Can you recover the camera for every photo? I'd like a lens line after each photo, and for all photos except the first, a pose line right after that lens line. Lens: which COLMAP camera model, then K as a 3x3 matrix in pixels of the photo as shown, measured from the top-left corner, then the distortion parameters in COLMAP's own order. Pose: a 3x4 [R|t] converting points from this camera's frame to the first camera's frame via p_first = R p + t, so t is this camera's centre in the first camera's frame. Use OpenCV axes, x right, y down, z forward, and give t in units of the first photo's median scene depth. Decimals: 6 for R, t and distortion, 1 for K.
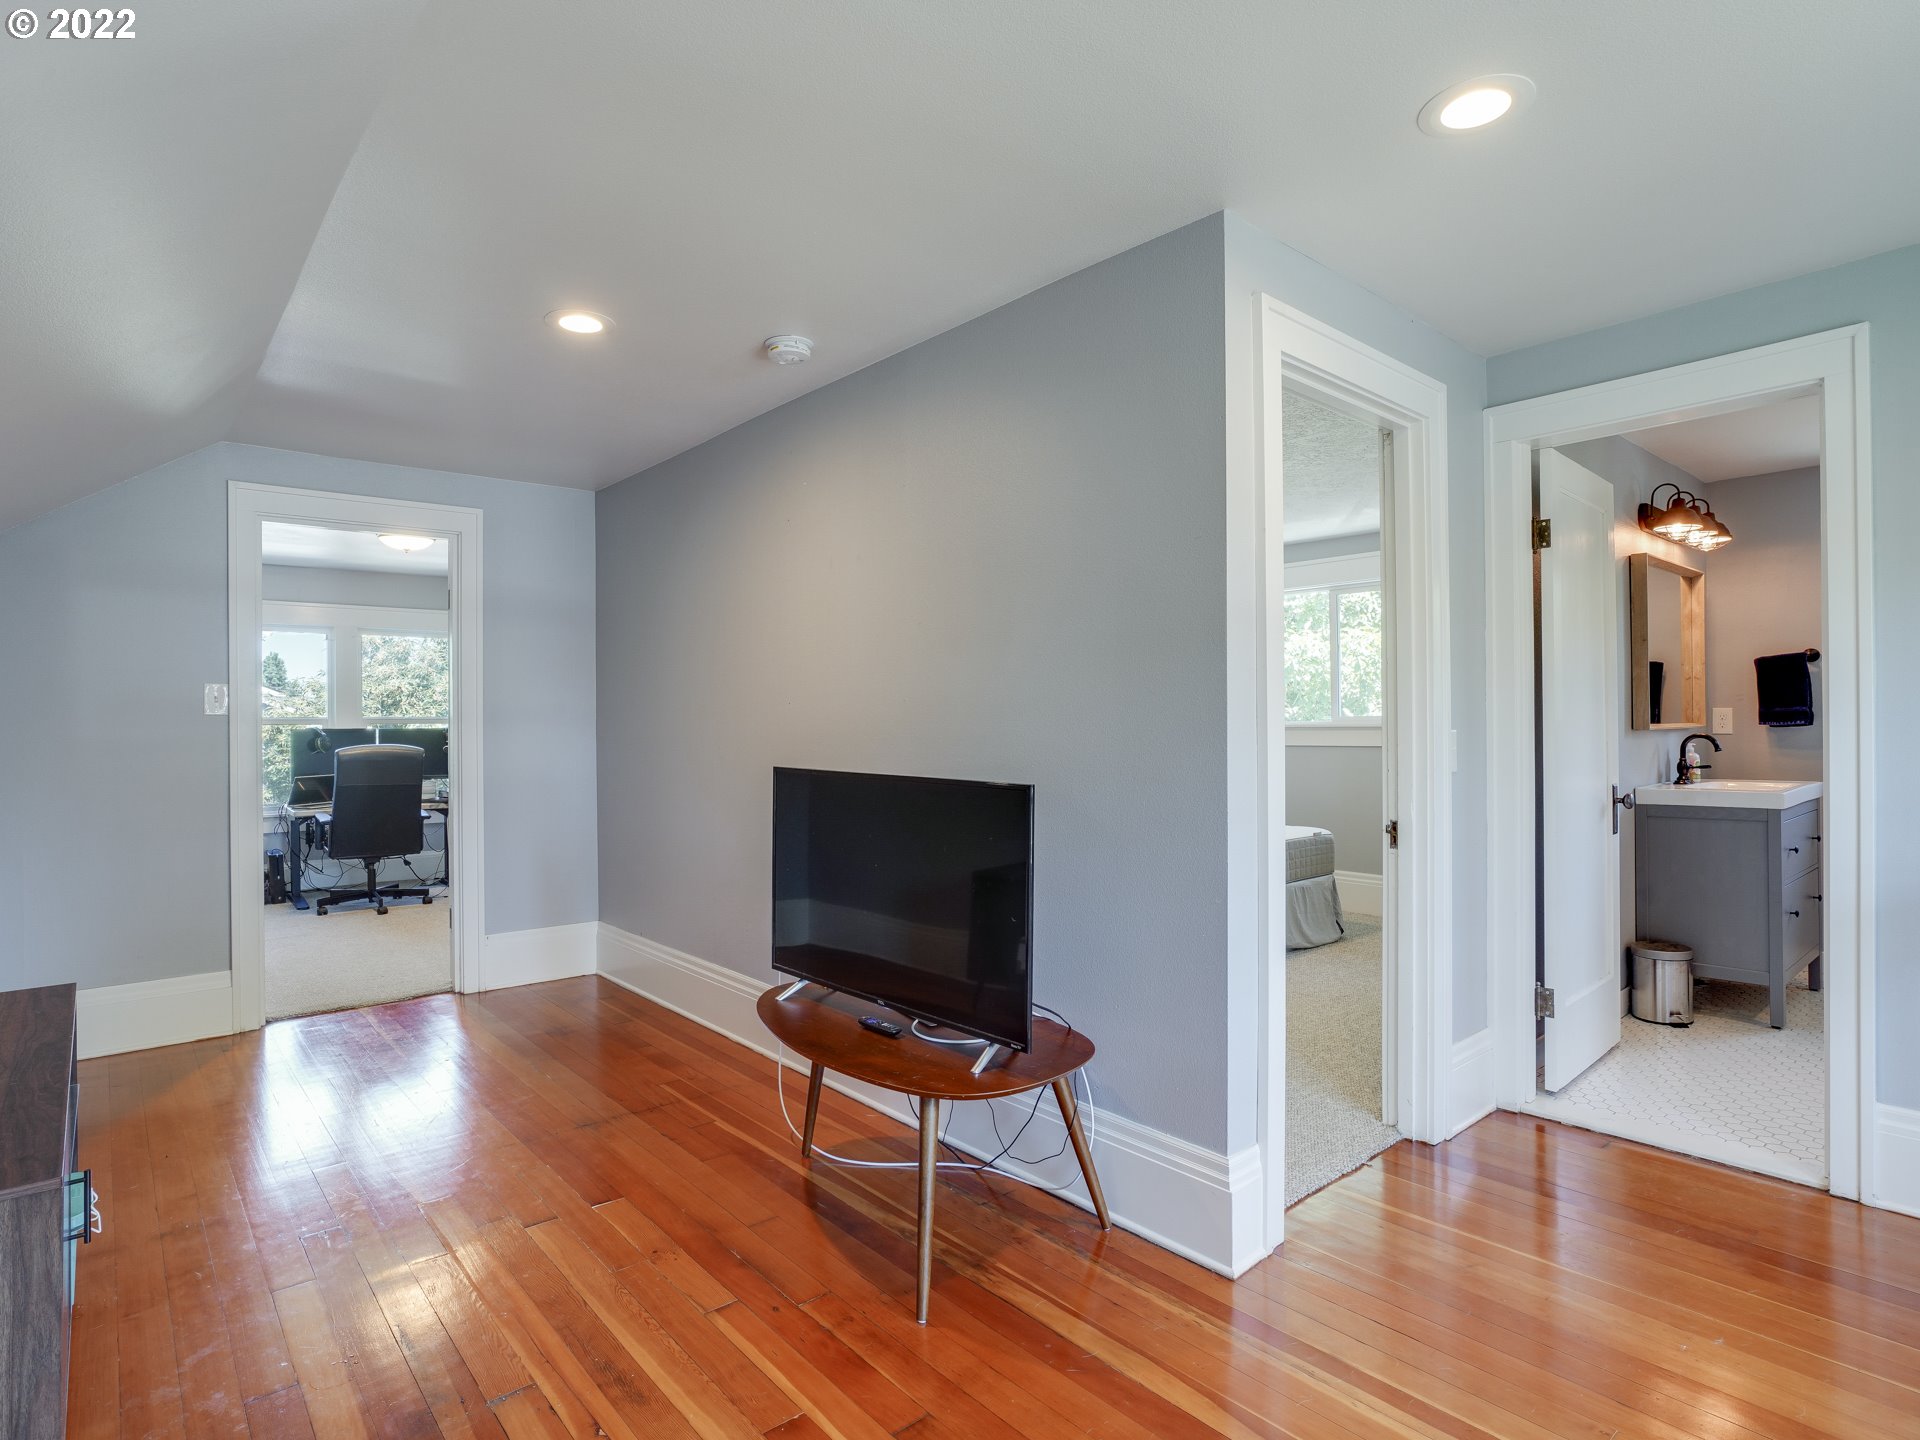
lens RADIAL K [[998.7, 0, 960.0], [0, 998.7, 720.0], [0, 0, 1]] dist [-0.001536, 0.001147]
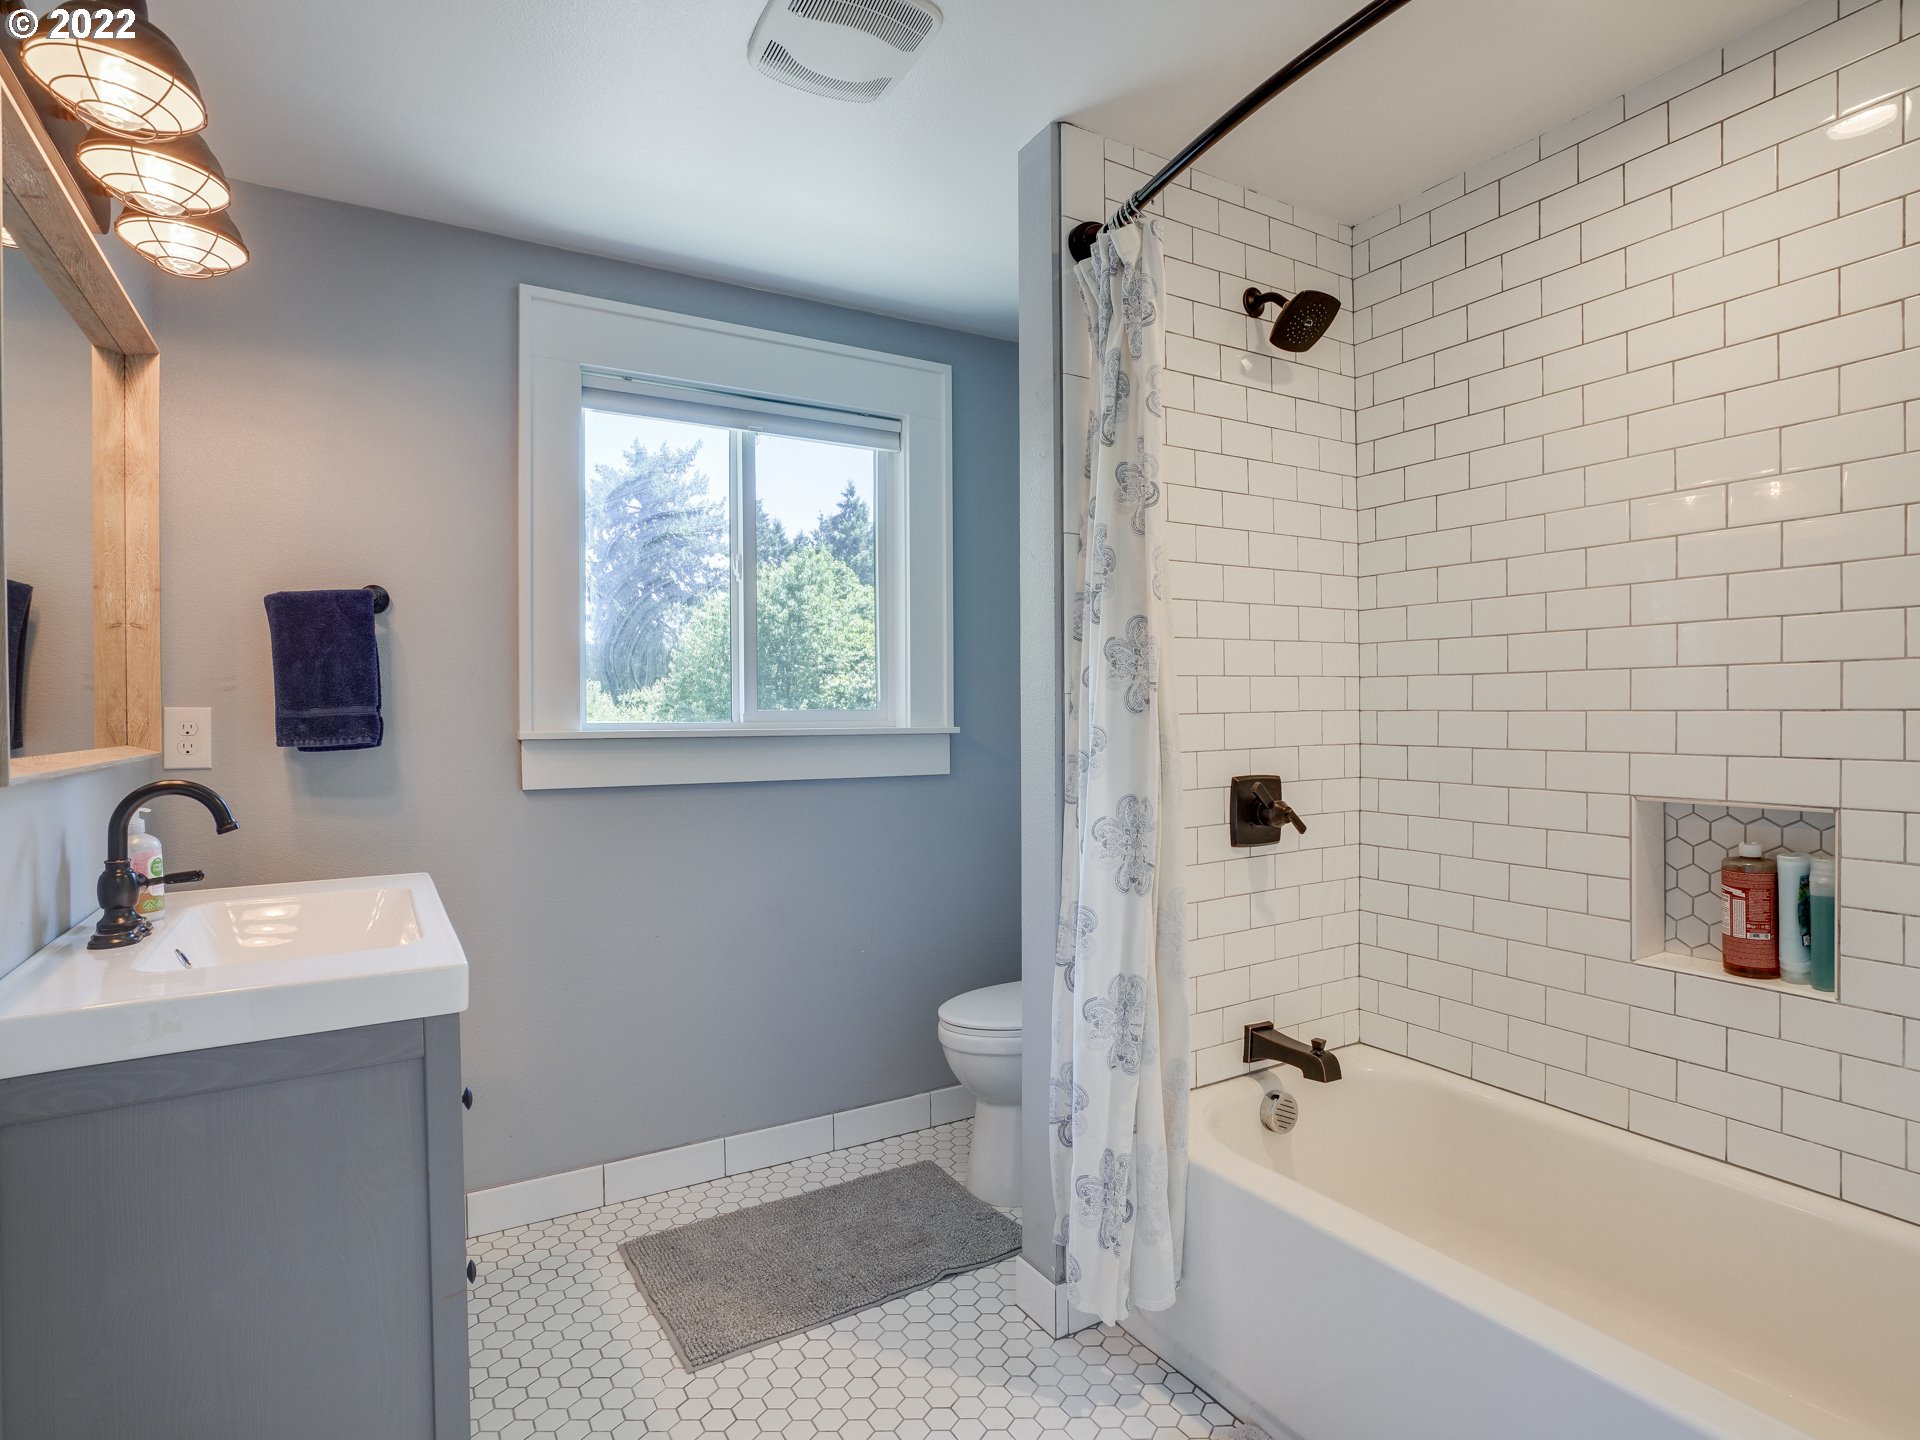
lens RADIAL K [[998.7, 0, 960.0], [0, 998.7, 720.0], [0, 0, 1]] dist [-0.001536, 0.001147]
pose [[0.179535, 0.004345, 0.983742, 0.433145], [-0.002897, 0.999988, -0.003888, -0.006174], [-0.983747, -0.002152, 0.179545, 0.641486]]
